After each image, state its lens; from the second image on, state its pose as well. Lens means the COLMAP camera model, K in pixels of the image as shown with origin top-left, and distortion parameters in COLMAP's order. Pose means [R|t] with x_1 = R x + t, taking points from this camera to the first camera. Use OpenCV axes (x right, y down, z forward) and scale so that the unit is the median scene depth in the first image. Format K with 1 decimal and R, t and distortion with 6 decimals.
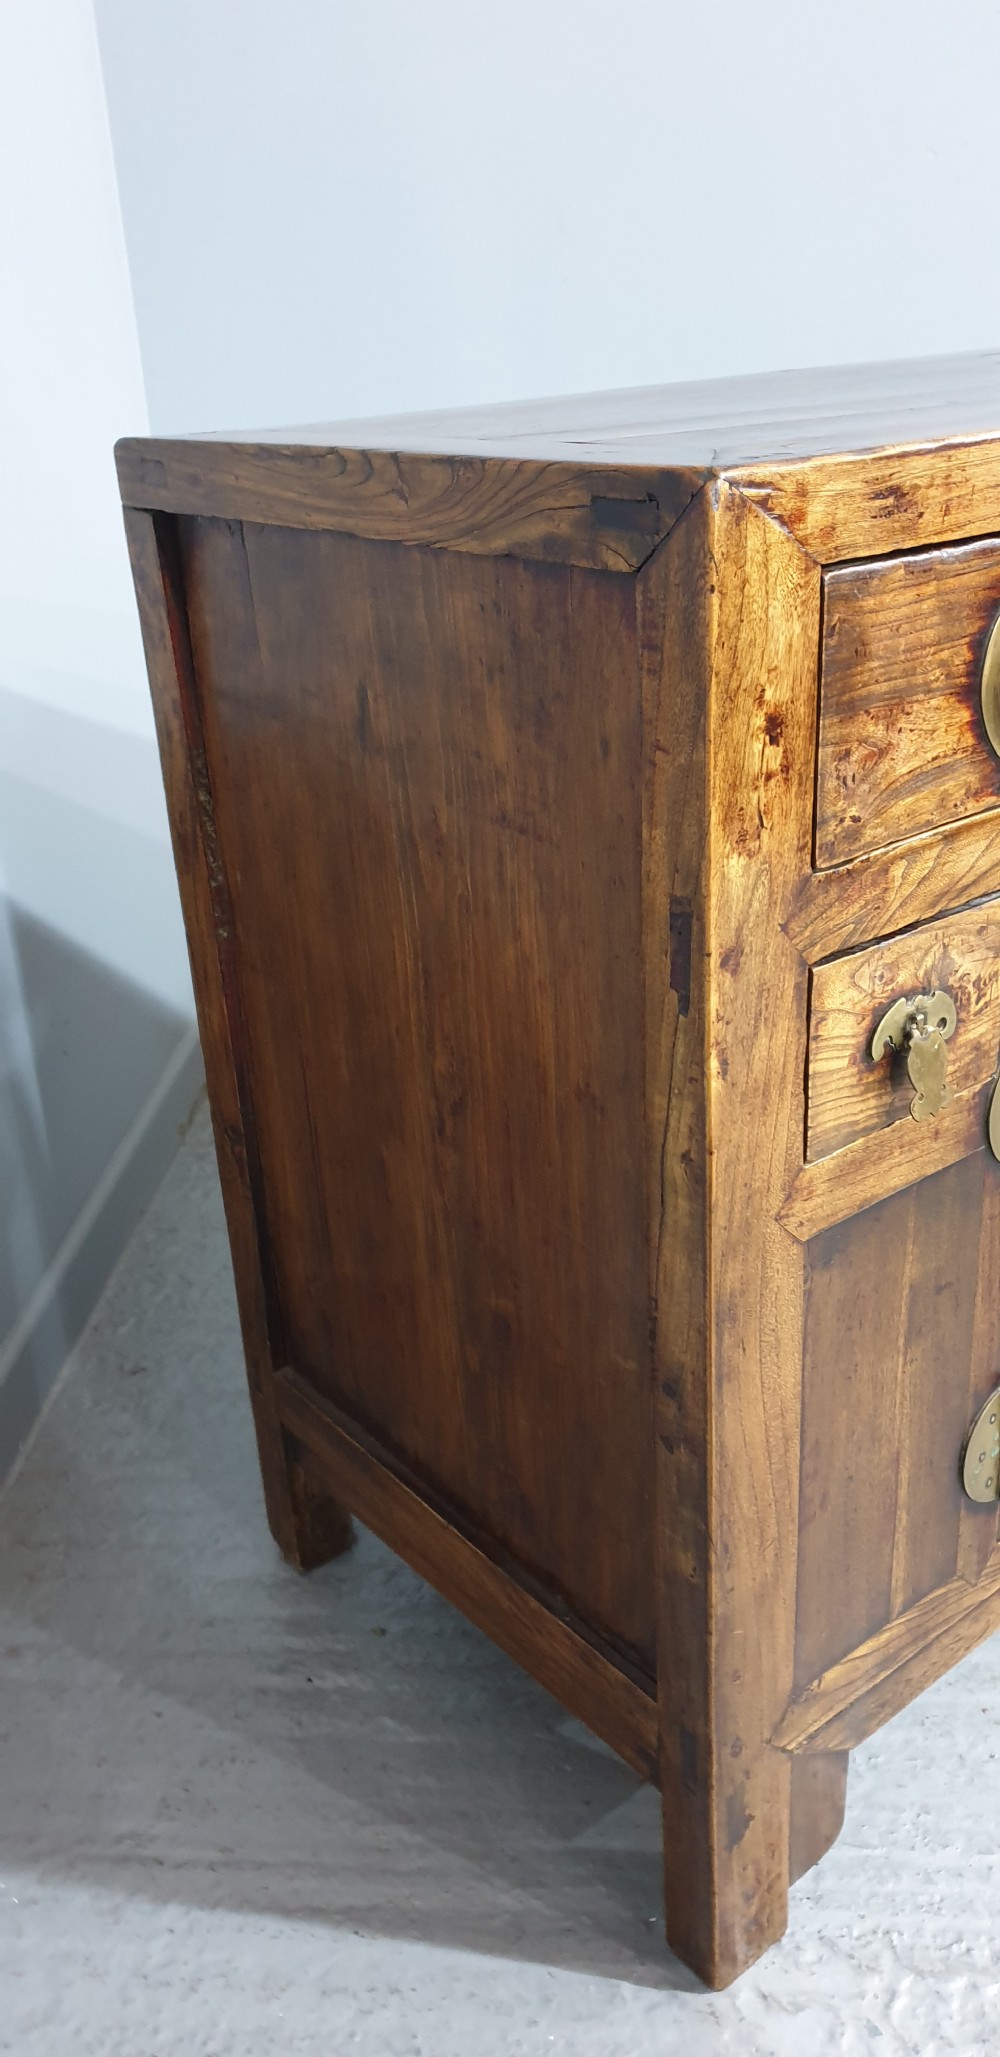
lens RADIAL K [[1639.7, 0, 495.3], [0, 1639.7, 1075.8], [0, 0, 1]] dist [0.058434, -0.082852]
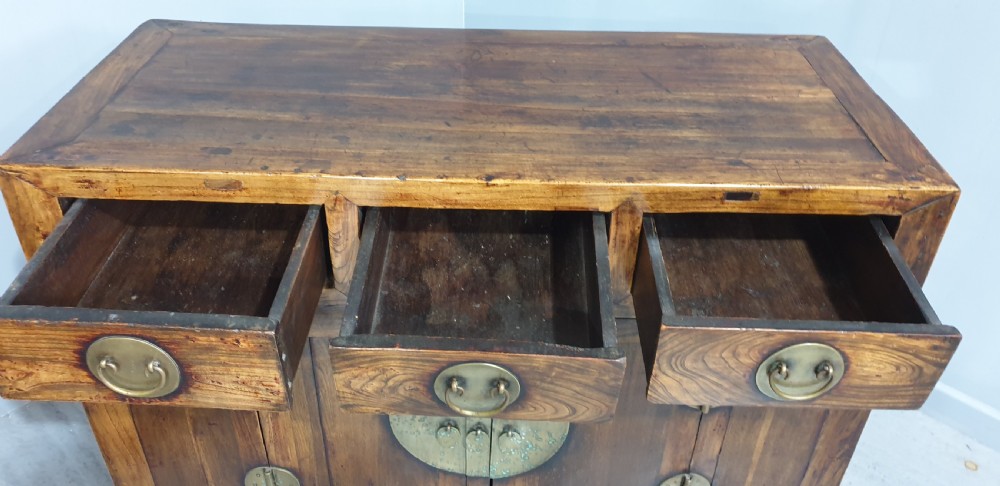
lens RADIAL K [[801.8, 0, 500.0], [0, 801.8, 243.0], [0, 0, 1]] dist [0.049055, -0.068705]
pose [[0.774967, 0.426863, -0.466063, 1.402306], [-0.329243, 0.902146, 0.278805, -0.829066], [0.539468, -0.062617, 0.839674, 0.189983]]
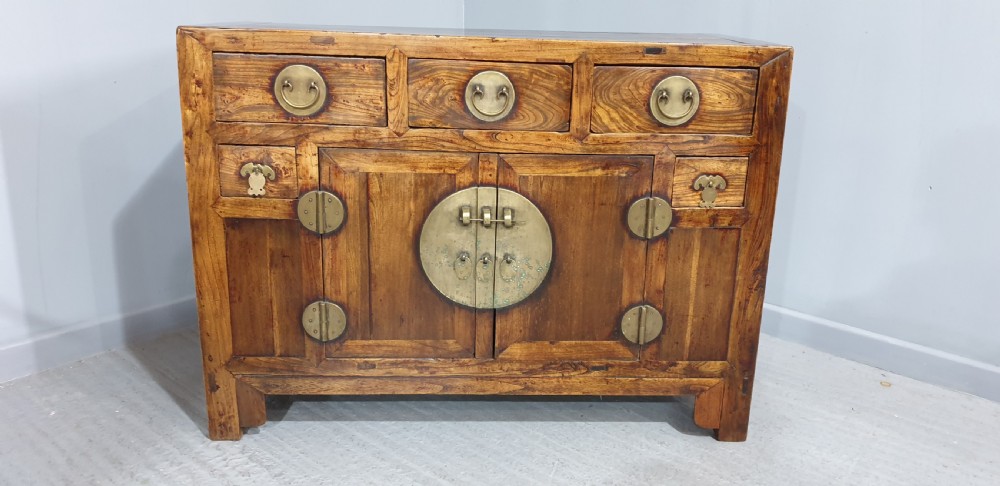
lens RADIAL K [[806.5, 0, 514.8], [0, 806.5, 238.8], [0, 0, 1]] dist [0.257474, -0.853683]
pose [[0.797524, 0.246456, -0.550649, 2.054479], [-0.320711, 0.946291, -0.040961, 0.004452], [0.510979, 0.209267, 0.833731, -0.320293]]
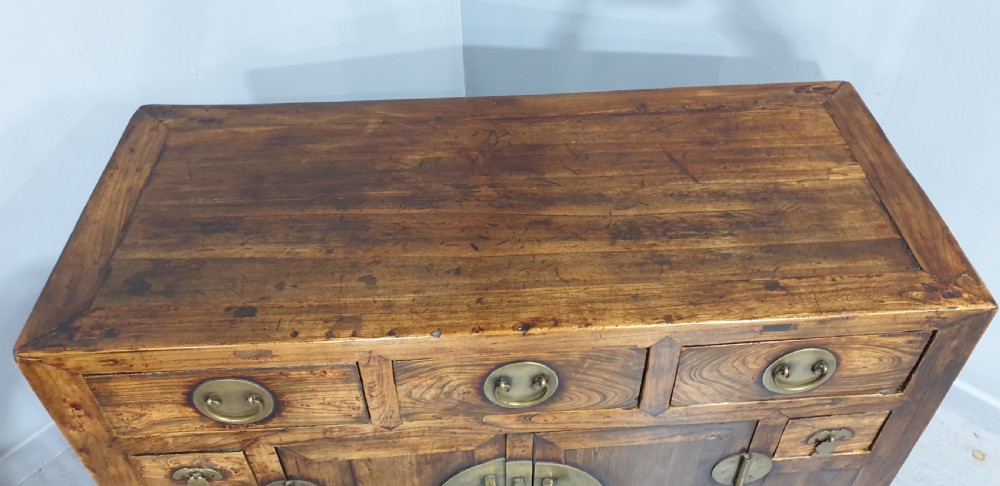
lens RADIAL K [[797.1, 0, 517.1], [0, 797.1, 239.3], [0, 0, 1]] dist [0.058434, -0.082852]
pose [[0.813201, 0.442544, -0.377968, 1.139731], [-0.286830, 0.869854, 0.401352, -1.189204], [0.506393, -0.217967, 0.834300, 0.245988]]
